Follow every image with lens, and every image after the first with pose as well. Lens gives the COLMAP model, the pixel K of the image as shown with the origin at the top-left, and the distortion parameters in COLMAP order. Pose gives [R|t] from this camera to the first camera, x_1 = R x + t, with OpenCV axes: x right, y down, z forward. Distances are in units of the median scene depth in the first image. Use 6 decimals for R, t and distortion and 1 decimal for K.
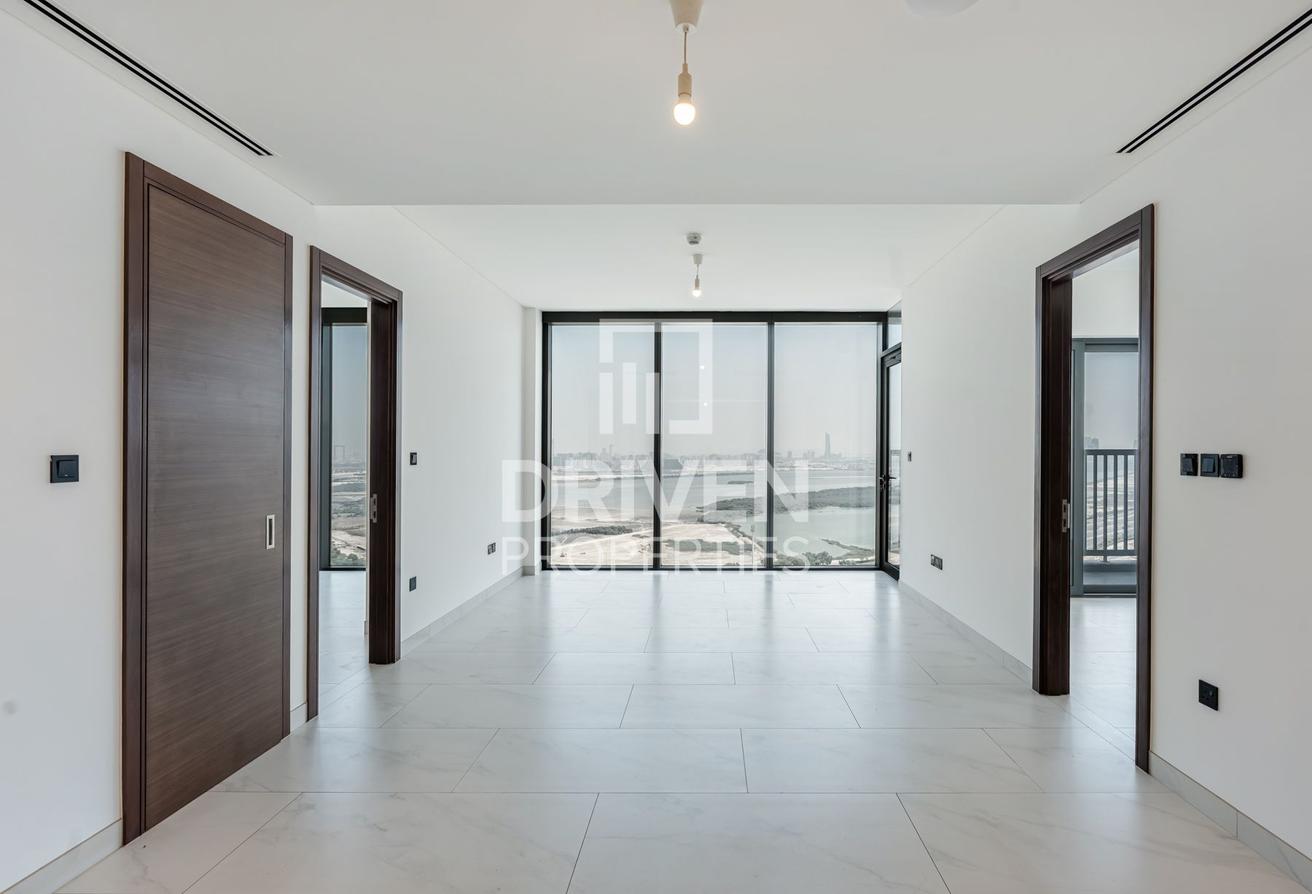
lens RADIAL K [[640.0, 0, 703.2], [0, 640.0, 448.9], [0, 0, 1]] dist [-0.001218, -0.000266]
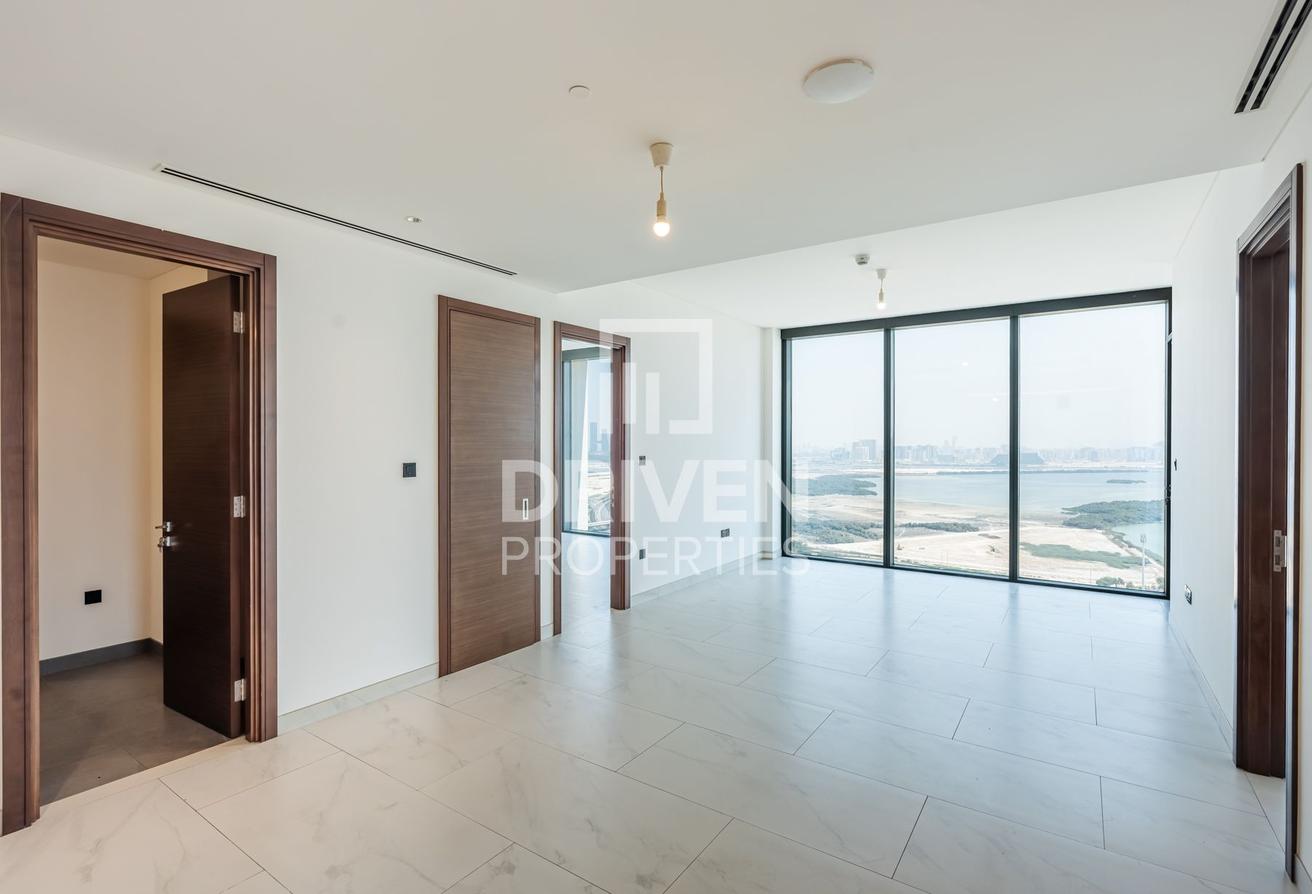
lens RADIAL K [[613.1, 0, 656.0], [0, 613.1, 447.0], [0, 0, 1]] dist [0.000040, 0.000065]
pose [[0.827876, 0.005055, -0.560889, 0.299028], [0.000069, 0.999958, 0.009114, -0.025927], [0.560912, -0.007584, 0.827841, -0.047245]]
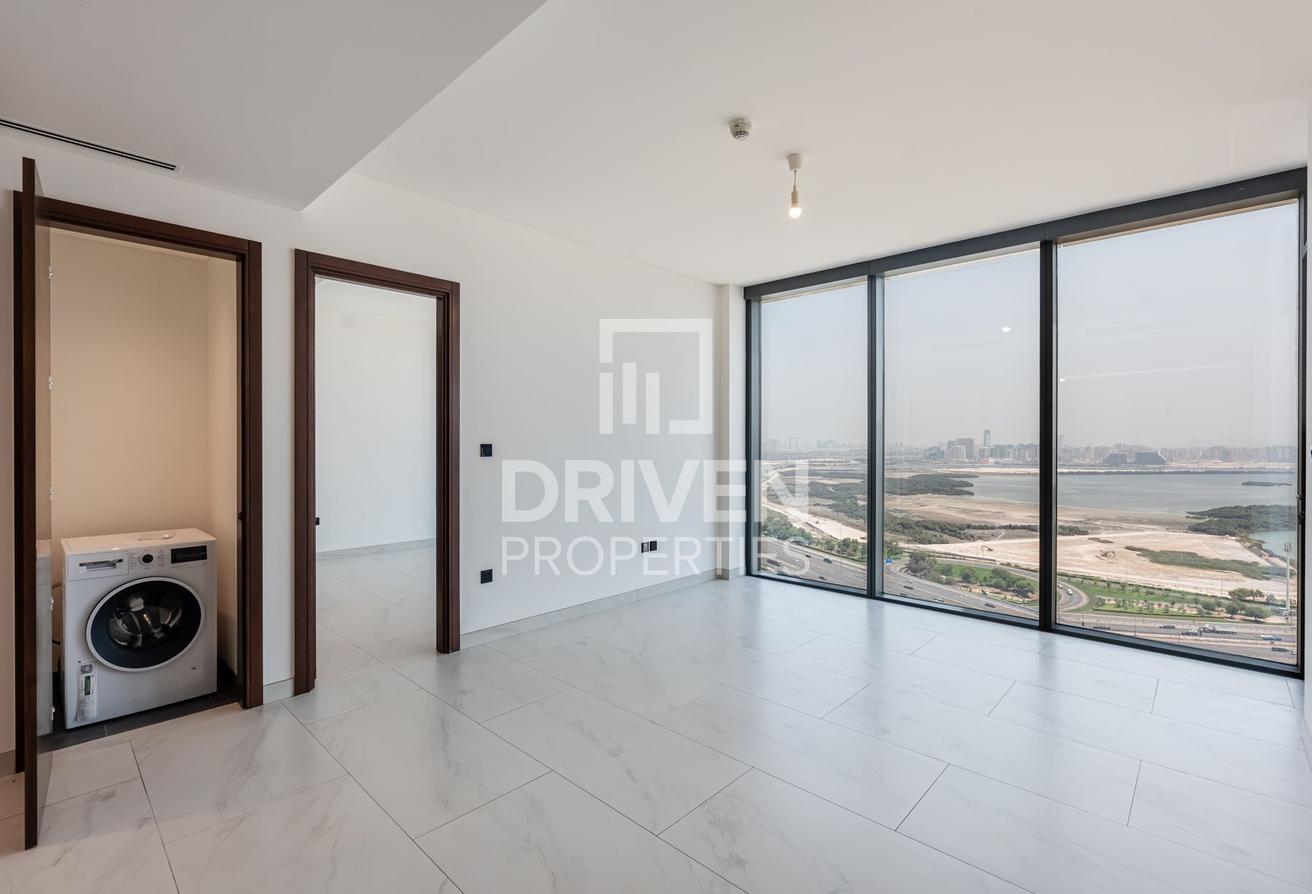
lens RADIAL K [[589.8, 0, 654.6], [0, 589.8, 445.6], [0, 0, 1]] dist [-0.003169, 0.001004]
pose [[0.734266, 0.005646, -0.678838, 0.369490], [0.000619, 0.999959, 0.008986, -0.000554], [0.678861, -0.007018, 0.734233, 0.520302]]
